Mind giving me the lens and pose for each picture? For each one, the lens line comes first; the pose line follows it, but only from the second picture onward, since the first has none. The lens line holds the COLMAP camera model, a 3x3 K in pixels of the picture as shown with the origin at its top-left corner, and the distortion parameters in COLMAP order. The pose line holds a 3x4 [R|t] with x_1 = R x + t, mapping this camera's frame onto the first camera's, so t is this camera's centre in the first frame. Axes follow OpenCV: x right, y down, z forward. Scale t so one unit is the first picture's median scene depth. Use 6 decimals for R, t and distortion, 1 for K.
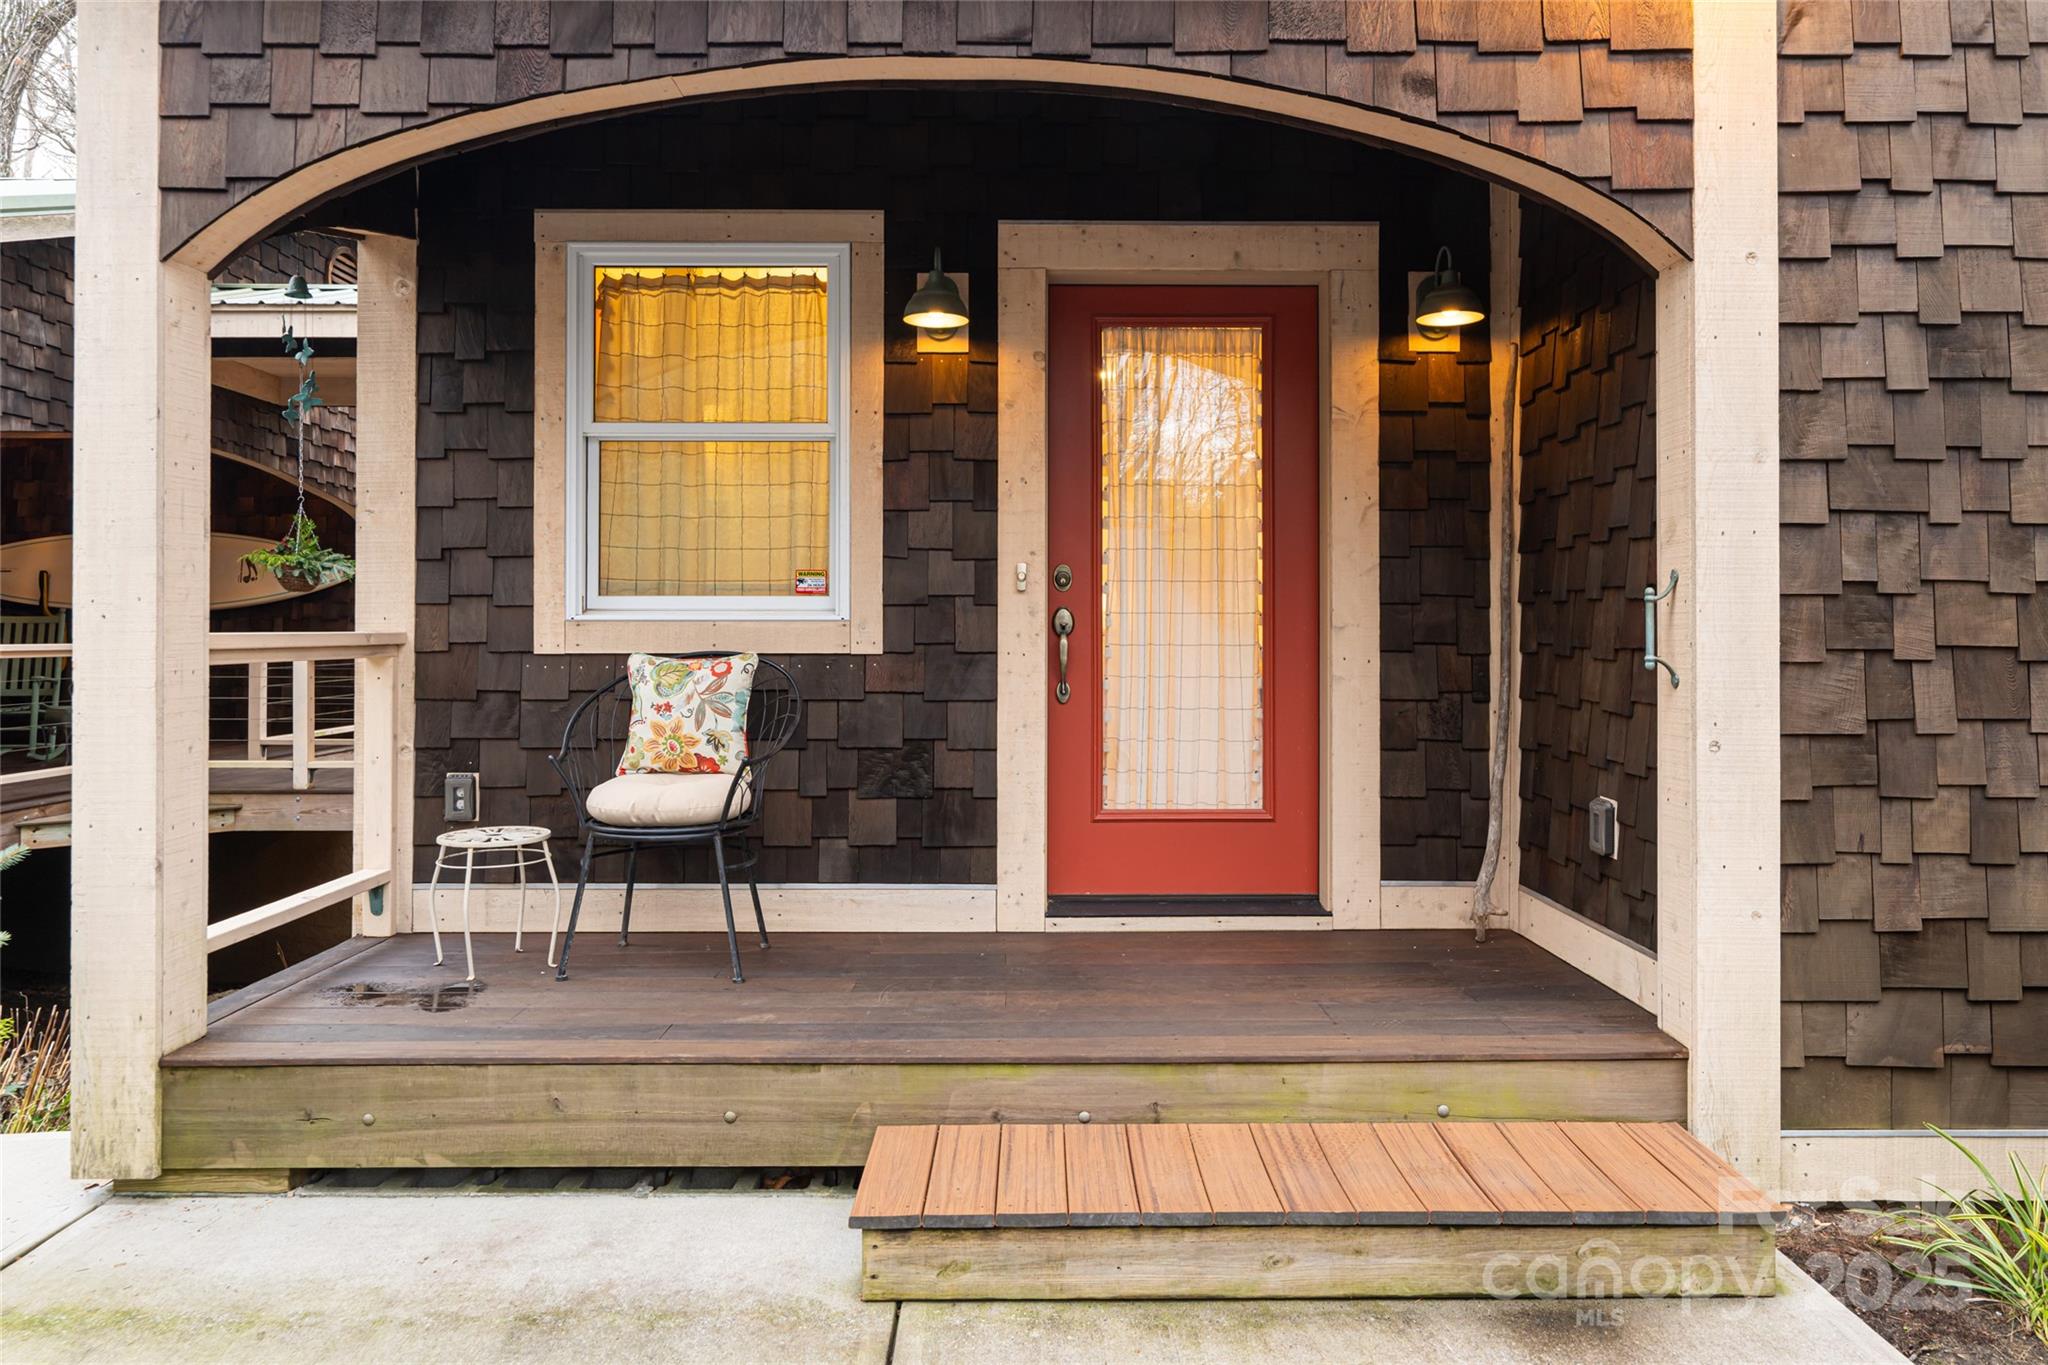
lens RADIAL K [[1314.8, 0, 1035.7], [0, 1314.8, 624.6], [0, 0, 1]] dist [-0.000350, -0.000752]
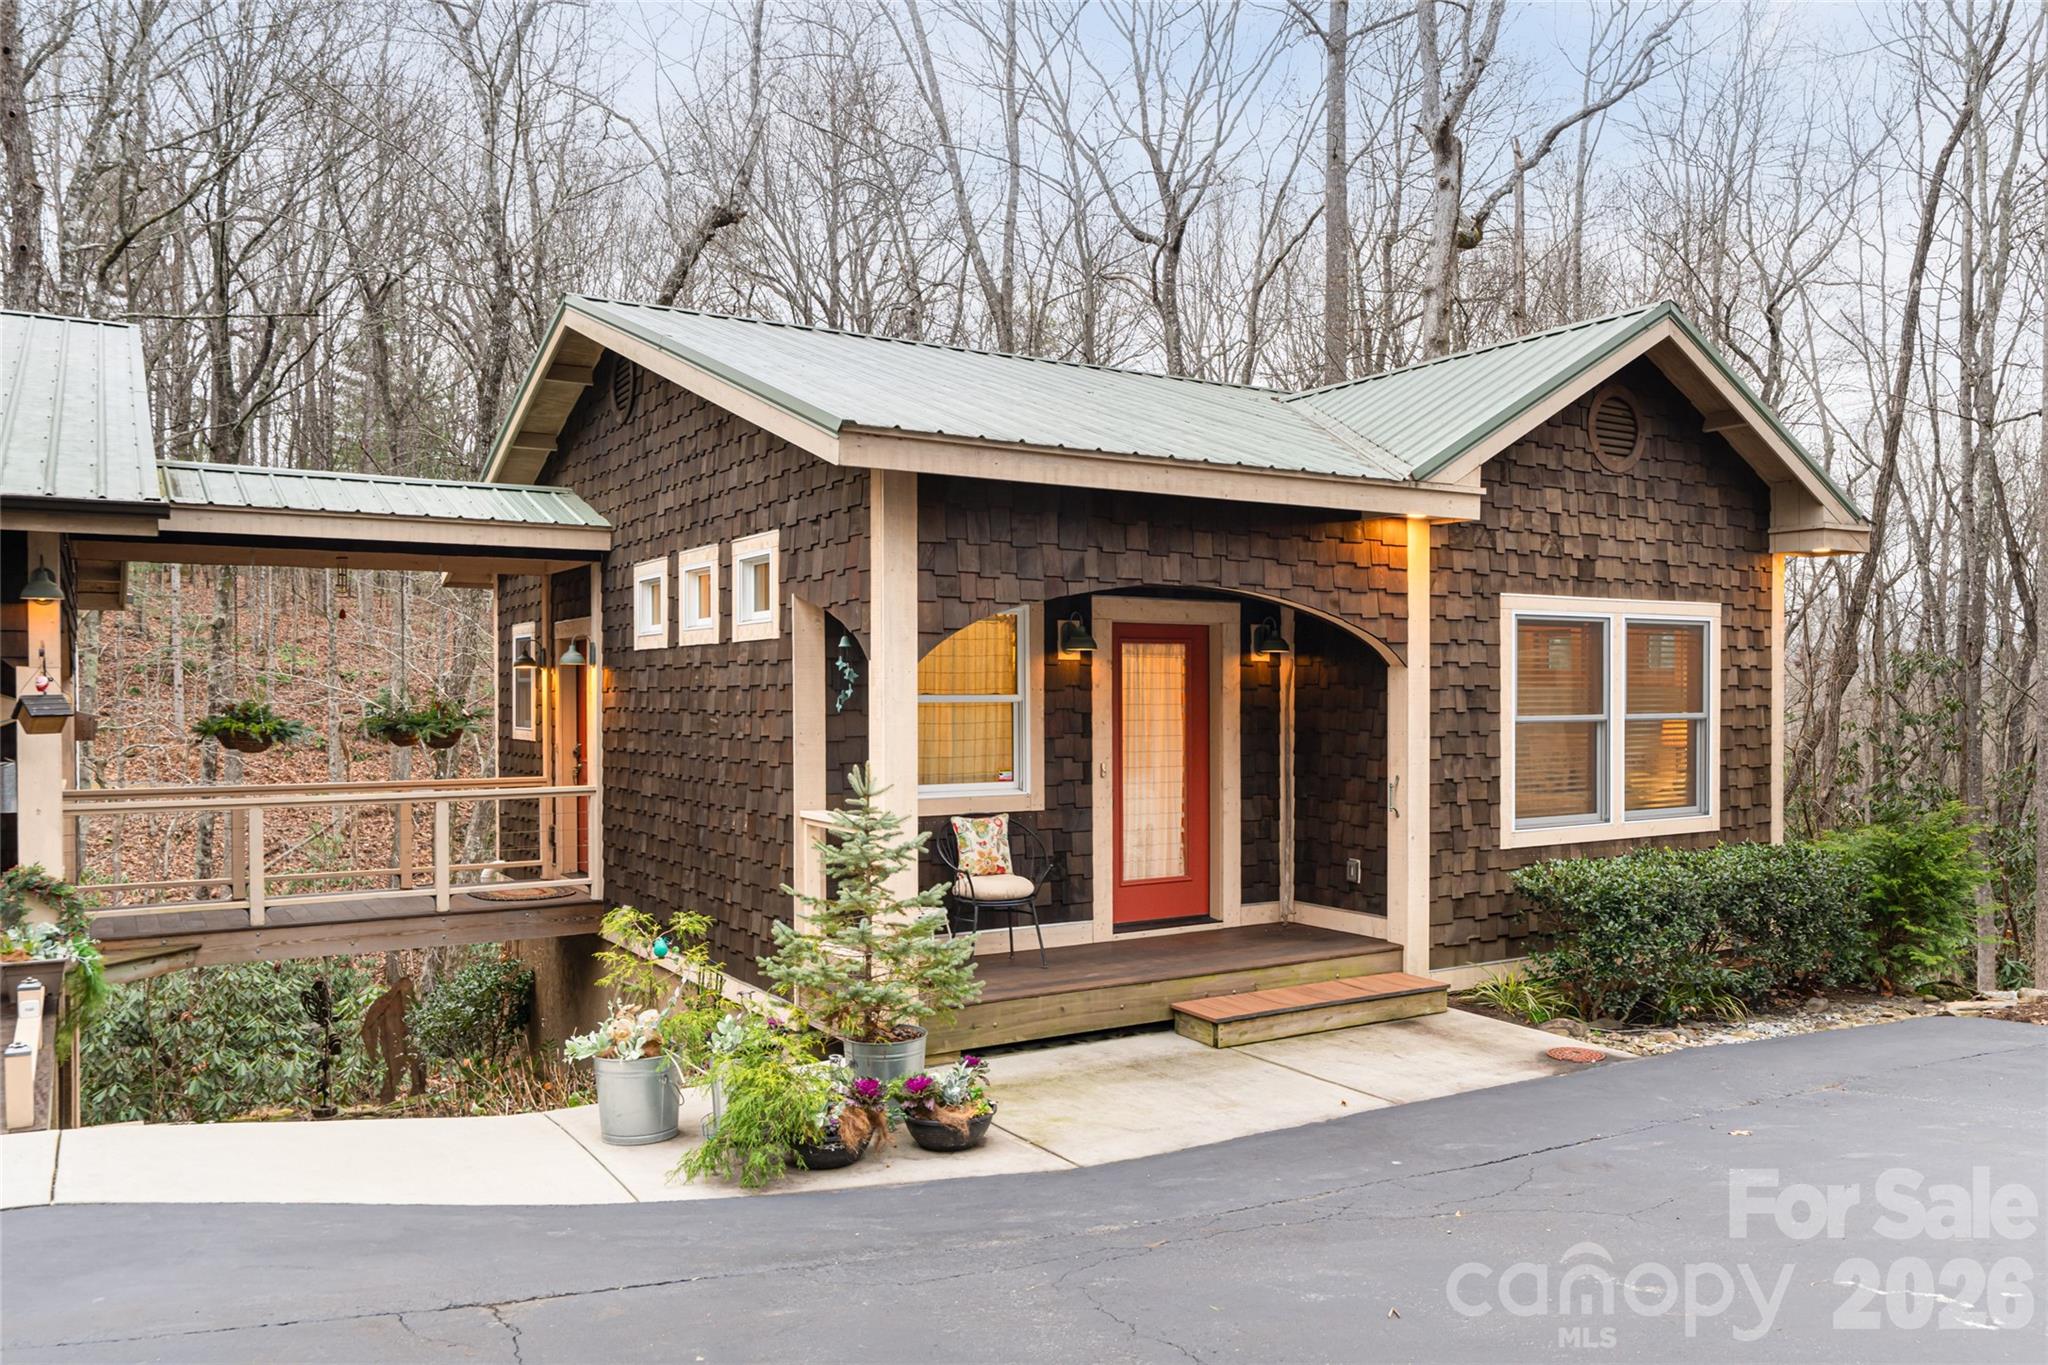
lens RADIAL K [[1550.4, 0, 1087.3], [0, 1550.4, 713.7], [0, 0, 1]] dist [0.008673, 0.003224]
pose [[0.845595, -0.010164, 0.533728, -1.330922], [-0.001717, 0.999762, 0.021759, -0.177582], [-0.533822, -0.019315, 0.845377, -1.039617]]
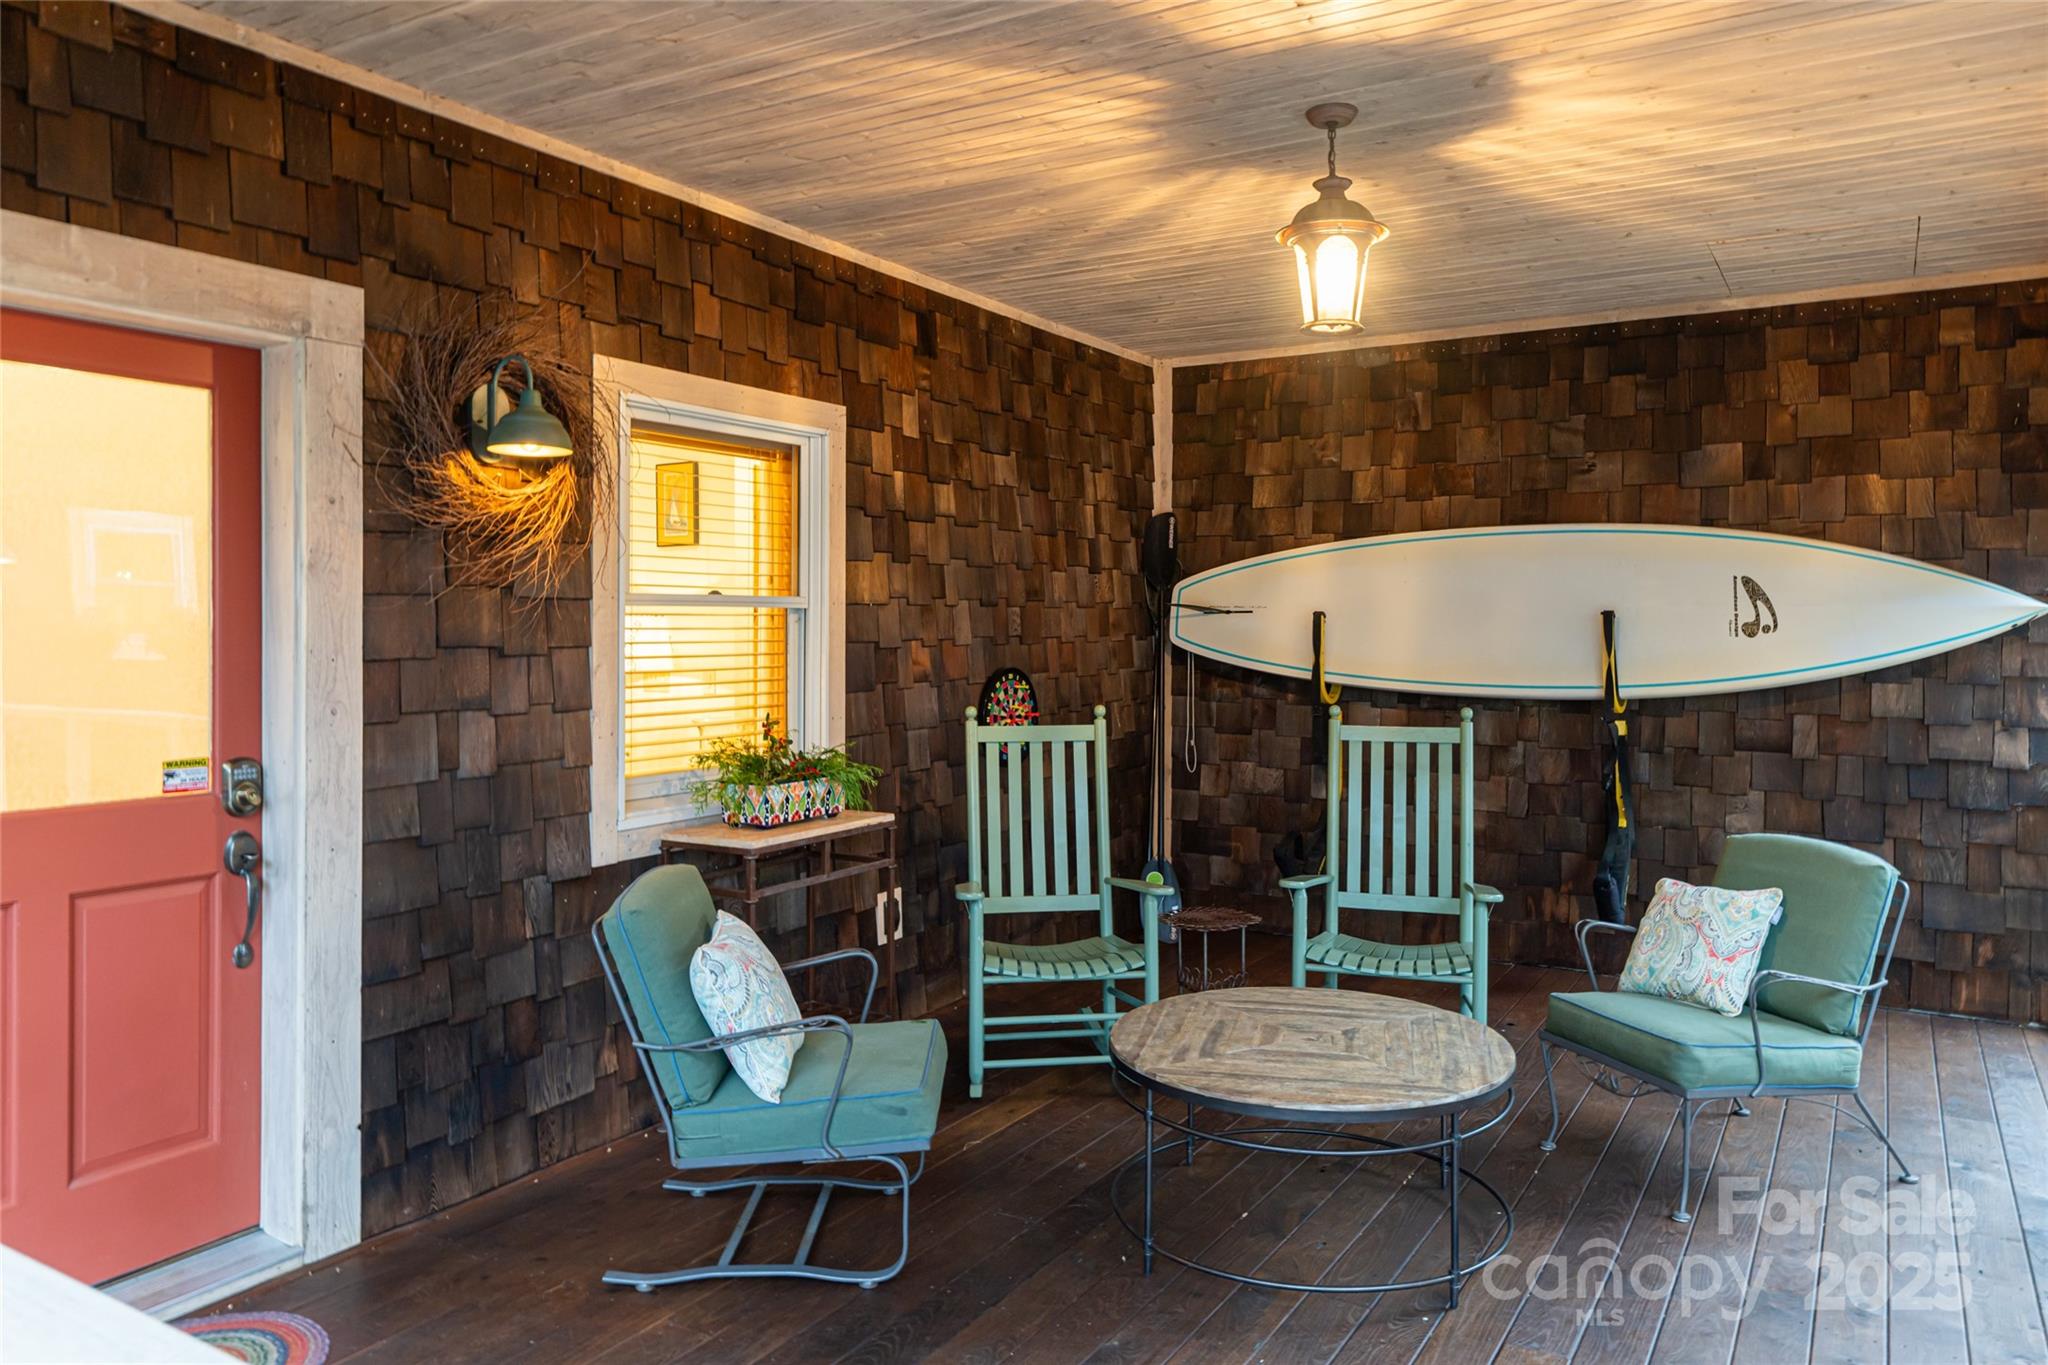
lens RADIAL K [[1370.3, 0, 1072.2], [0, 1370.3, 615.0], [0, 0, 1]] dist [0.001407, 0.000332]
pose [[0.858141, -0.000777, -0.513414, -1.554568], [0.001373, 0.999999, 0.000780, -0.110825], [0.513413, -0.001374, 0.858141, 1.363247]]
